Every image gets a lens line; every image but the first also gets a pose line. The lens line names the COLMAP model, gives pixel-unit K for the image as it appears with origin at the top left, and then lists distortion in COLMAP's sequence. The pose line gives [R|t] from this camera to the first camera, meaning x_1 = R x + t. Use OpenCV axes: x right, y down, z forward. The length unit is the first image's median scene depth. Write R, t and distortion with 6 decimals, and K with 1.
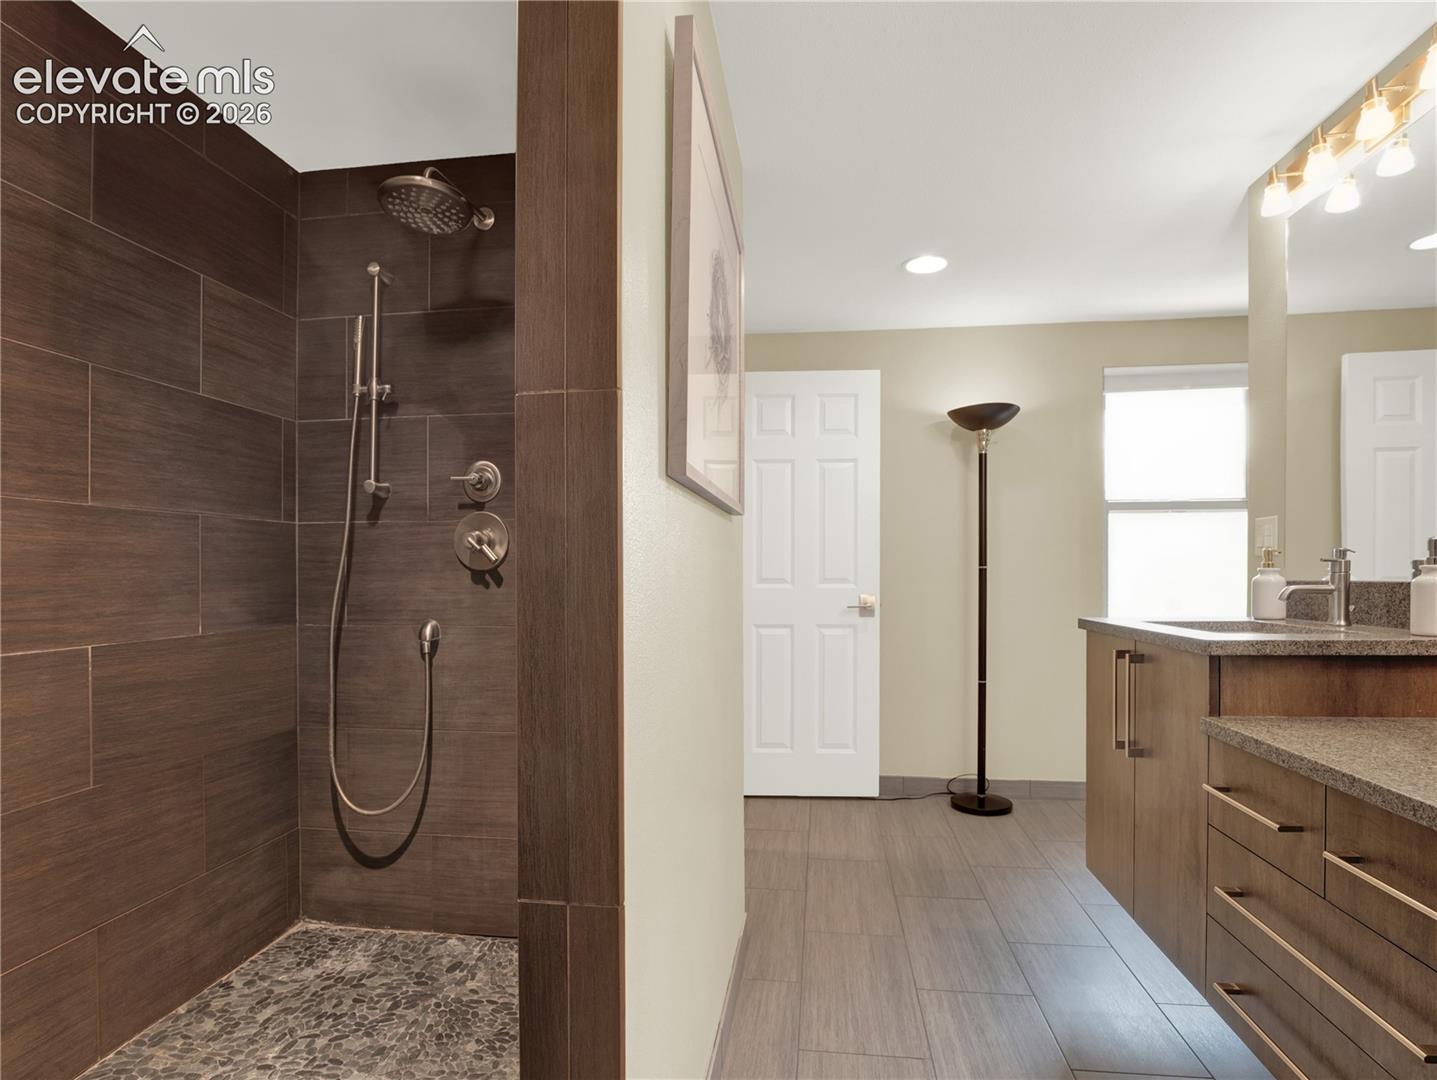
lens RADIAL K [[763.5, 0, 719.2], [0, 763.5, 571.7], [0, 0, 1]] dist [-0.036016, 0.002161]
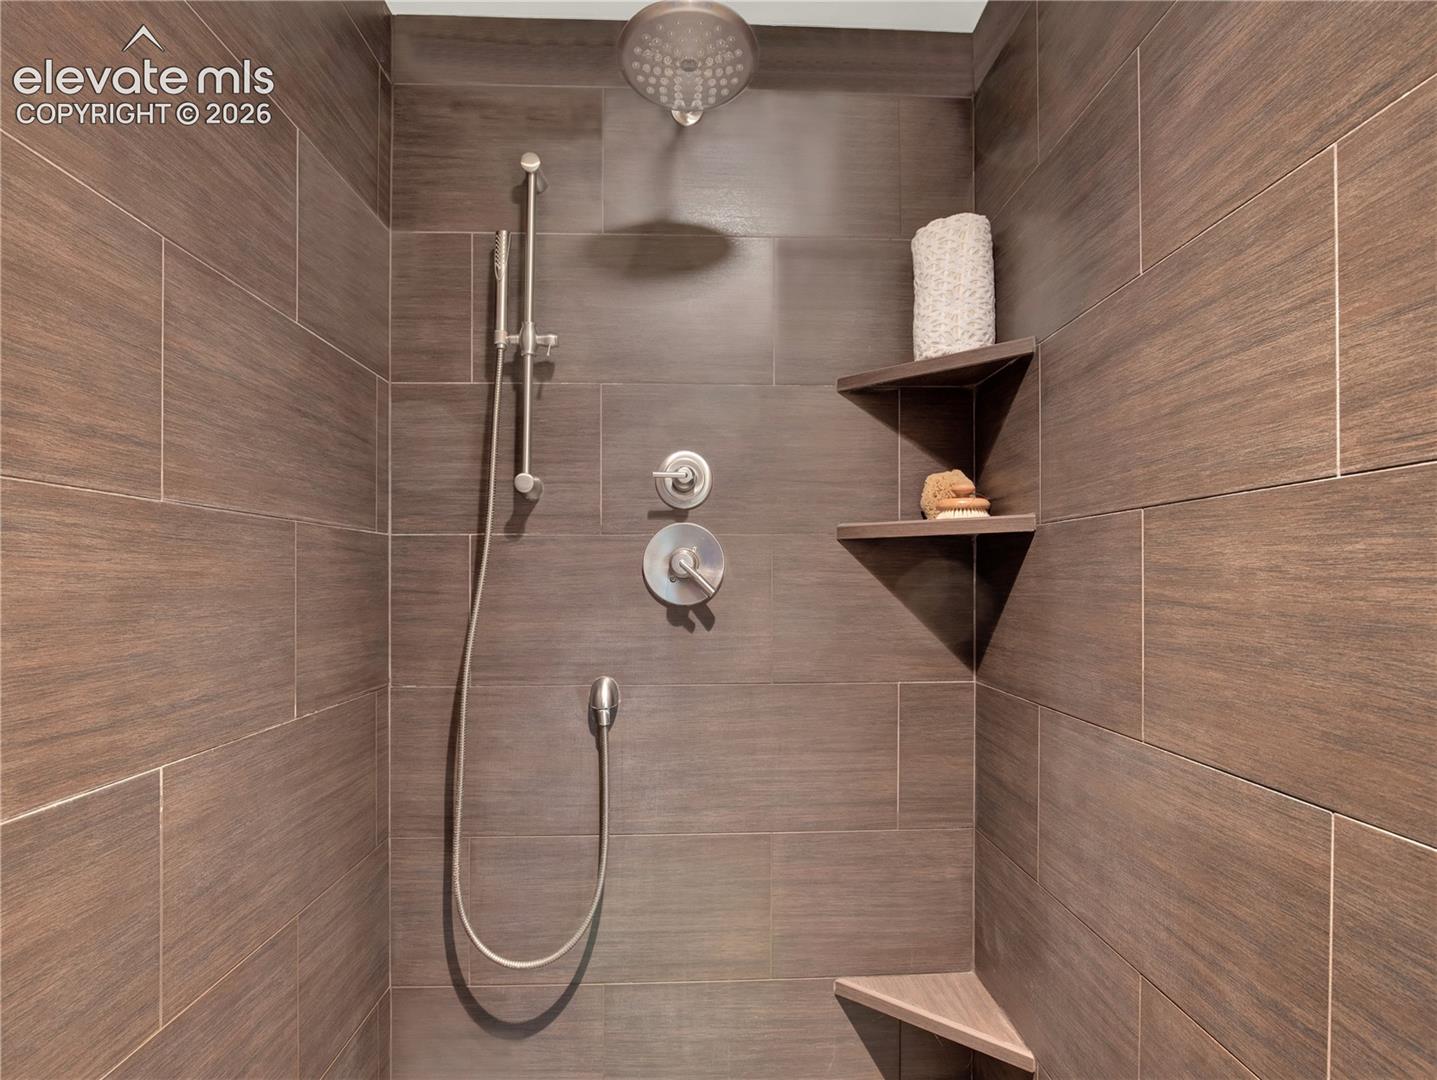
lens RADIAL K [[763.5, 0, 718.8], [0, 763.5, 577.0], [0, 0, 1]] dist [-0.036016, 0.002161]
pose [[0.984290, 0.003132, 0.176531, -0.405025], [-0.002515, 0.999990, -0.003719, -0.025993], [-0.176541, 0.003217, 0.984288, 0.297908]]
